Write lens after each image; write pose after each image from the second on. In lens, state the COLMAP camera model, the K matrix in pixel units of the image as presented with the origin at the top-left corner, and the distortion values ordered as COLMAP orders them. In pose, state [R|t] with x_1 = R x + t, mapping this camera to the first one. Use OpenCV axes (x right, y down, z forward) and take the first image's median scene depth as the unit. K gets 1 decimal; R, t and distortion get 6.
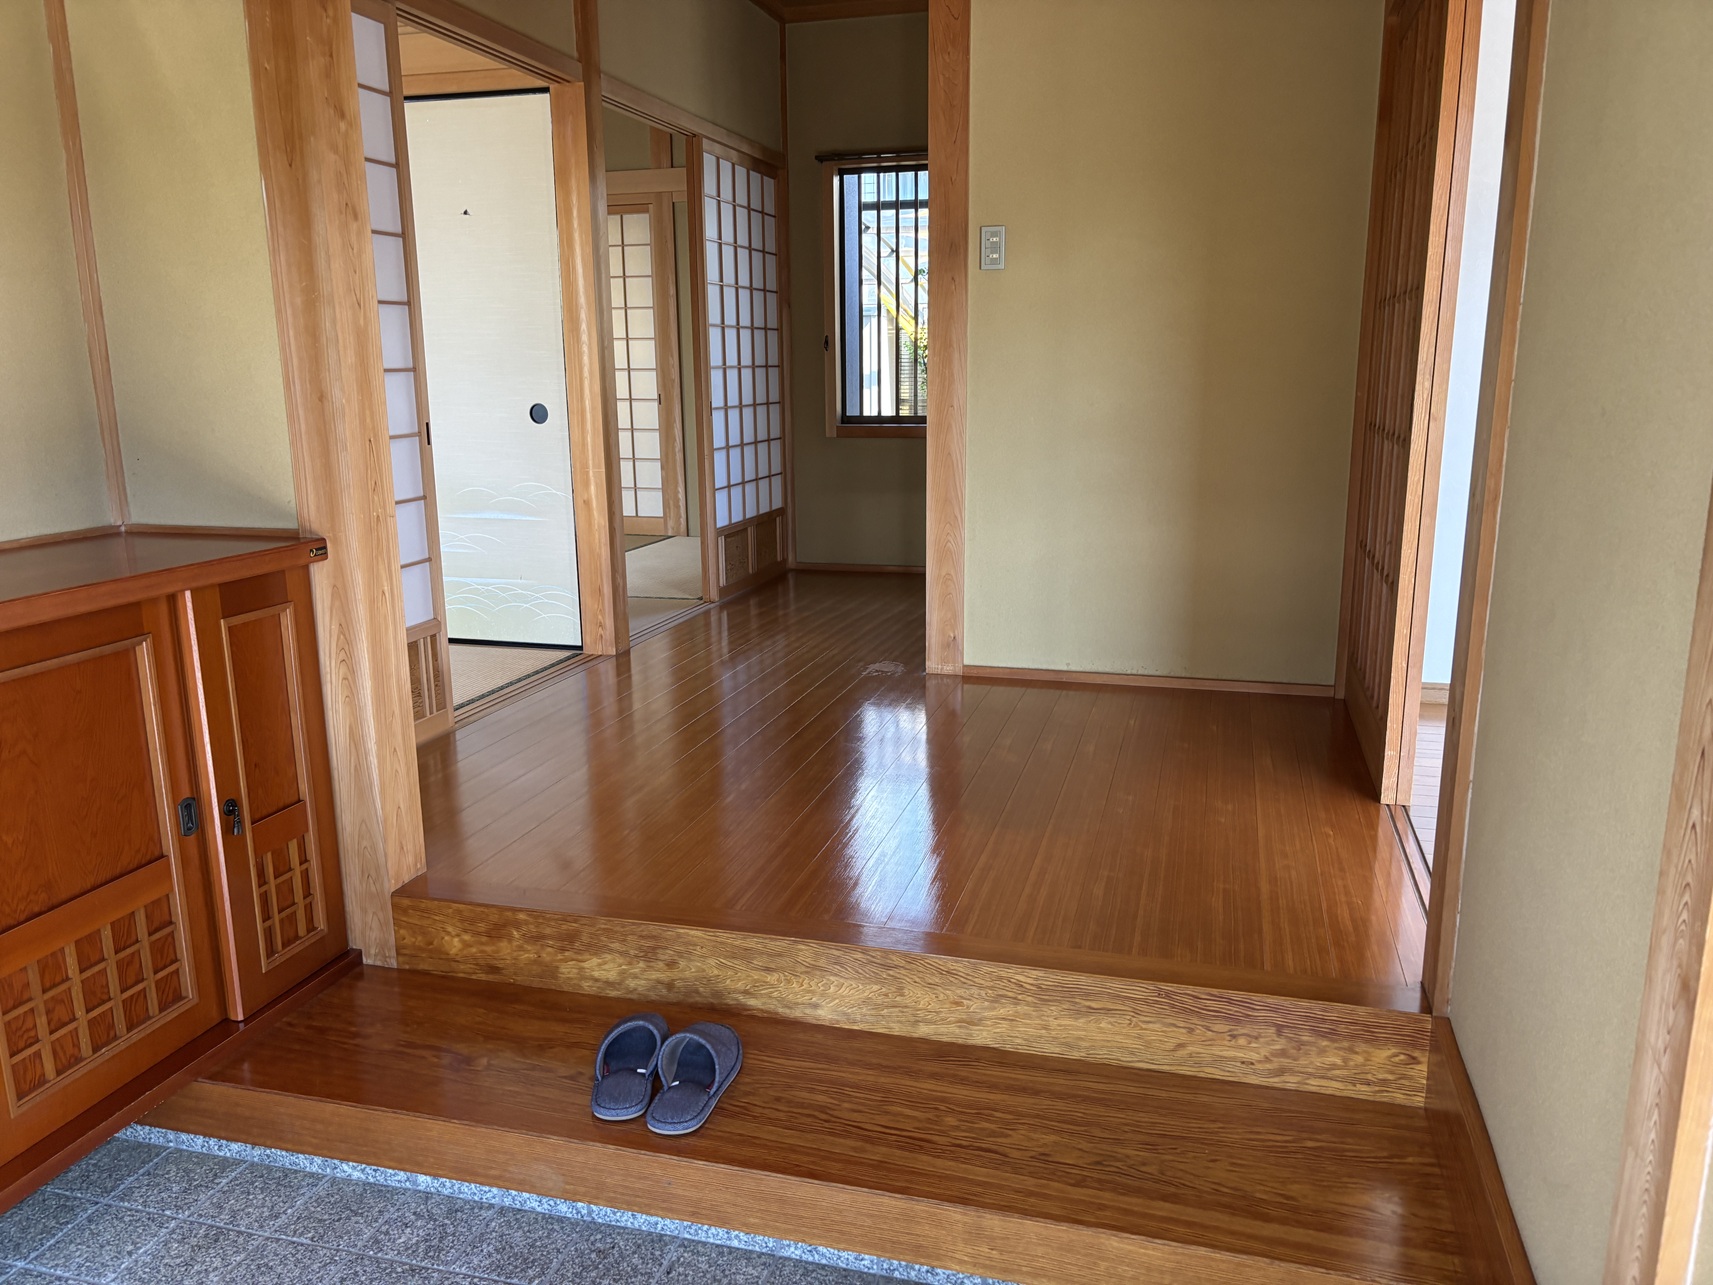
lens RADIAL K [[1296.3, 0, 855.8], [0, 1296.3, 644.3], [0, 0, 1]] dist [0.013738, -0.011406]
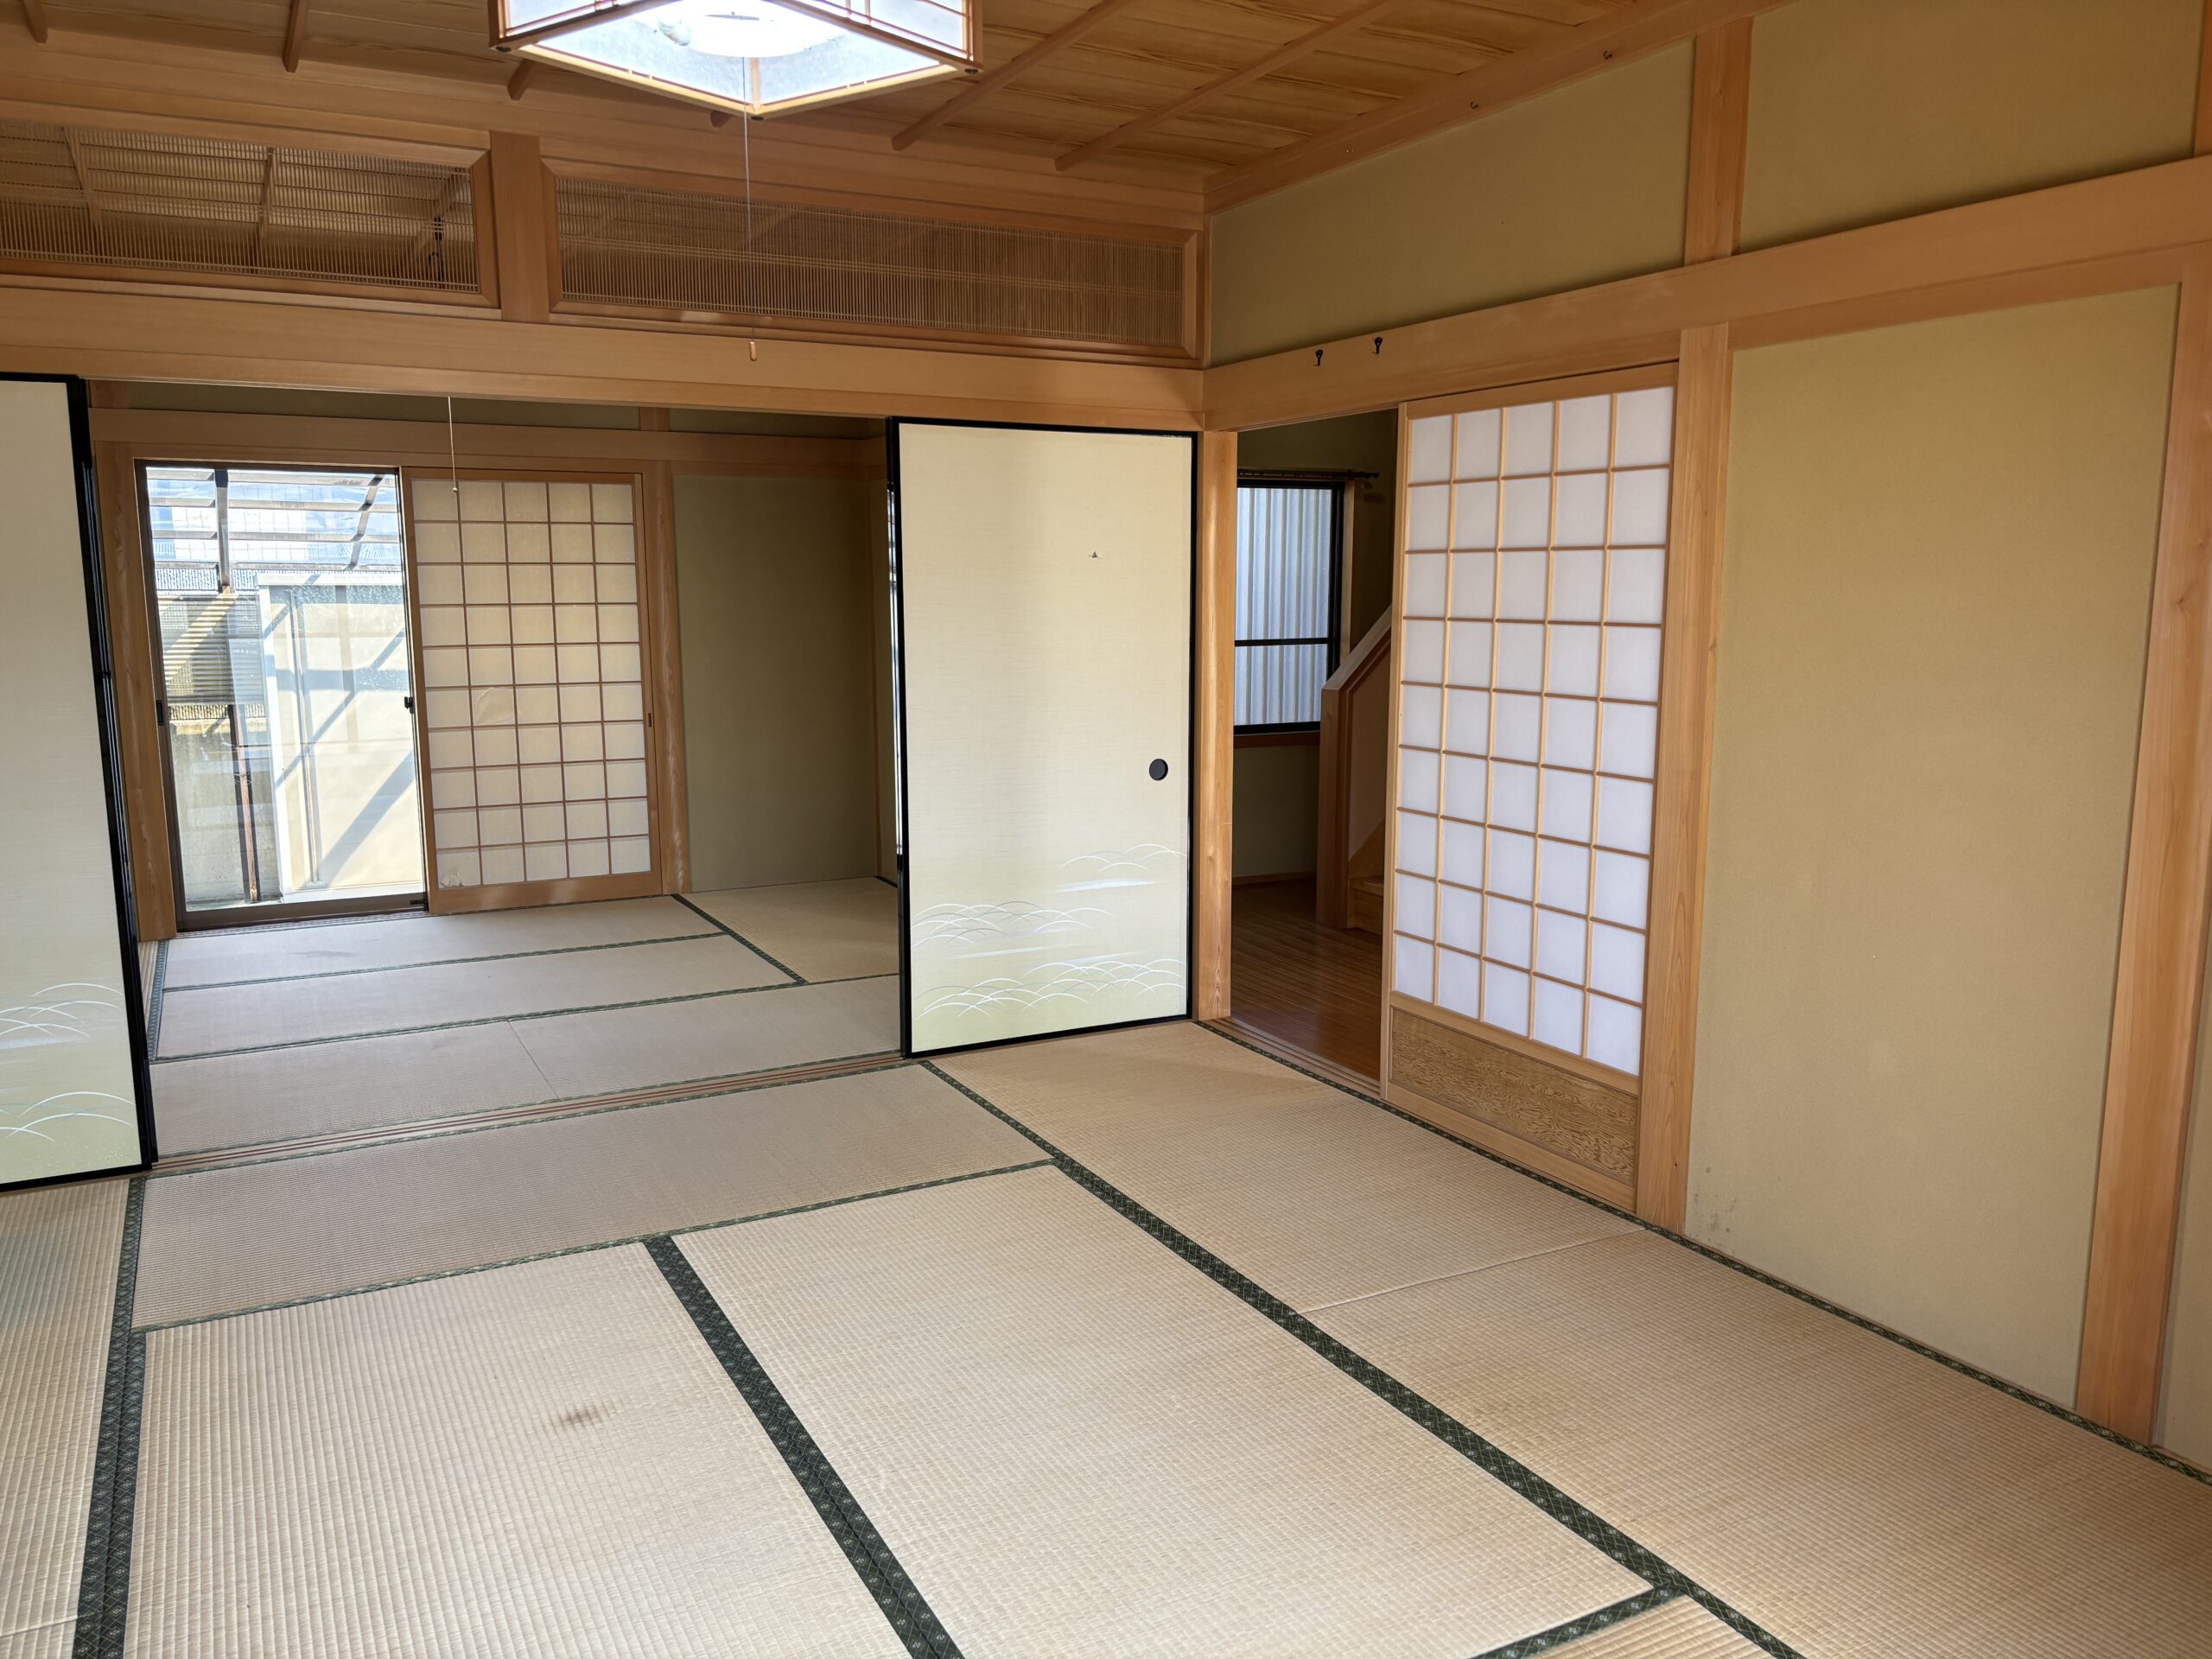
lens RADIAL K [[1673.9, 0, 1105.2], [0, 1673.9, 835.6], [0, 0, 1]] dist [0.013738, -0.011406]
pose [[0.719689, -0.095768, 0.687660, -0.660096], [0.139129, 0.990244, -0.007702, -0.076761], [-0.680214, 0.101217, 0.725992, 0.100573]]
